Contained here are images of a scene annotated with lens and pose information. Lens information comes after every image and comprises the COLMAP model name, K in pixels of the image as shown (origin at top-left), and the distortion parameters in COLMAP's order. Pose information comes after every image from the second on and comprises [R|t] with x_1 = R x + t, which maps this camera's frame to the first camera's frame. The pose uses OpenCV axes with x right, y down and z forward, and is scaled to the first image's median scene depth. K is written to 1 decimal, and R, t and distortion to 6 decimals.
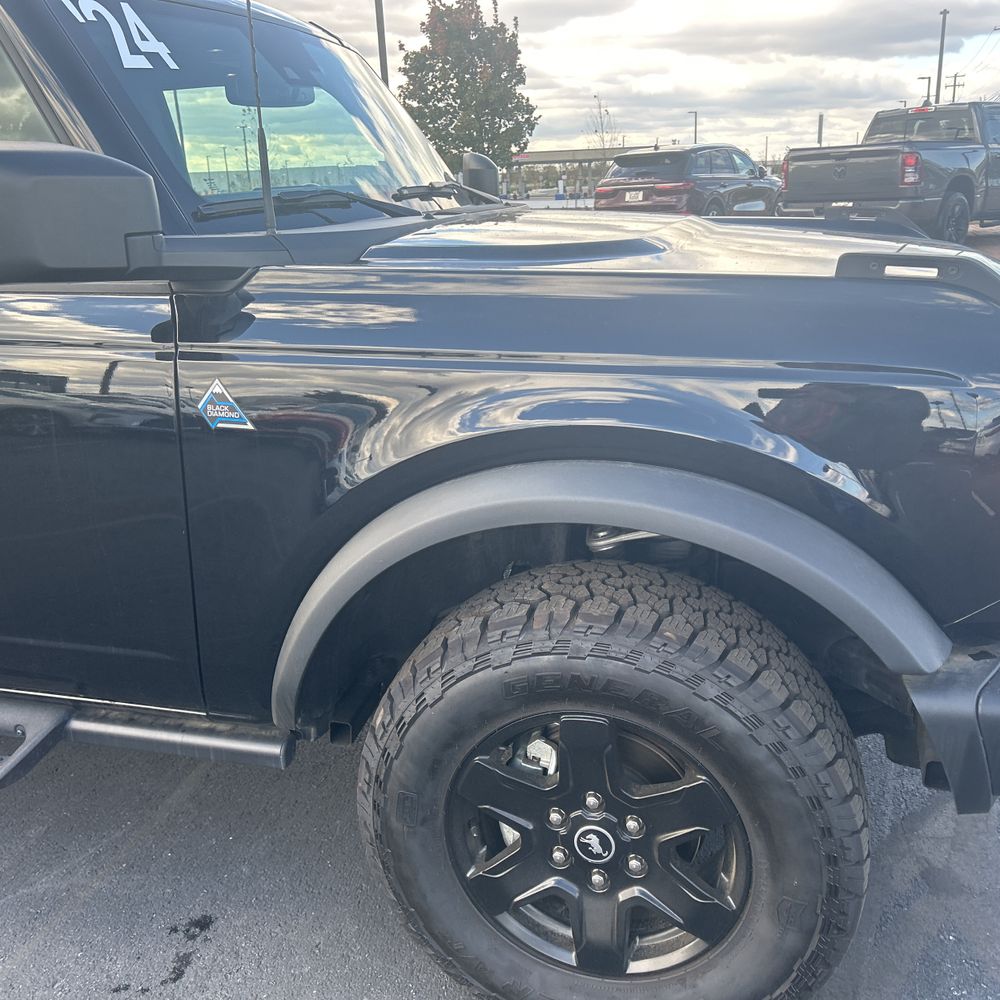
lens RADIAL K [[1040.0, 0, 504.1], [0, 1040.0, 517.6], [0, 0, 1]] dist [0.026991, 0.000000]
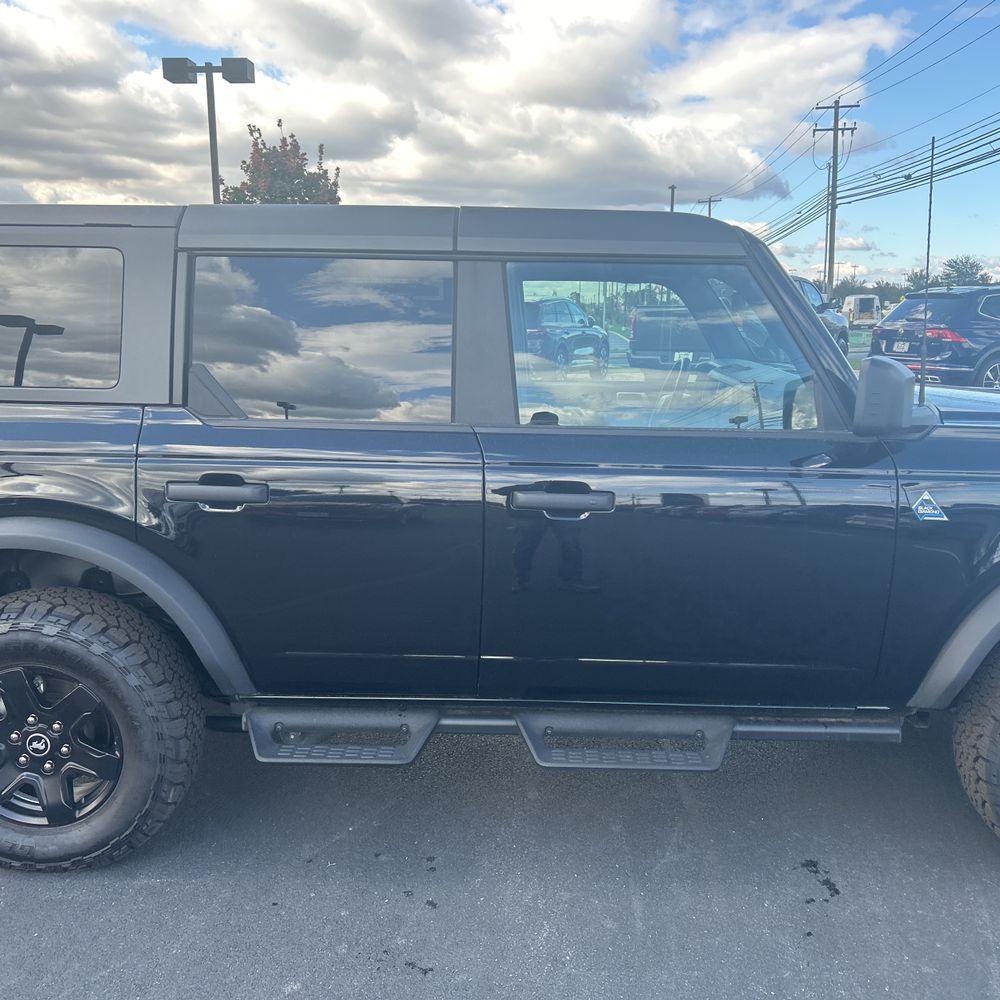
lens RADIAL K [[1040.0, 0, 540.5], [0, 1040.0, 526.1], [0, 0, 1]] dist [0.026991, 0.000000]
pose [[0.960786, -0.011143, 0.277067, -0.154349], [0.042051, 0.993491, -0.105866, 0.008684], [-0.274084, 0.113365, 0.955001, -0.049421]]
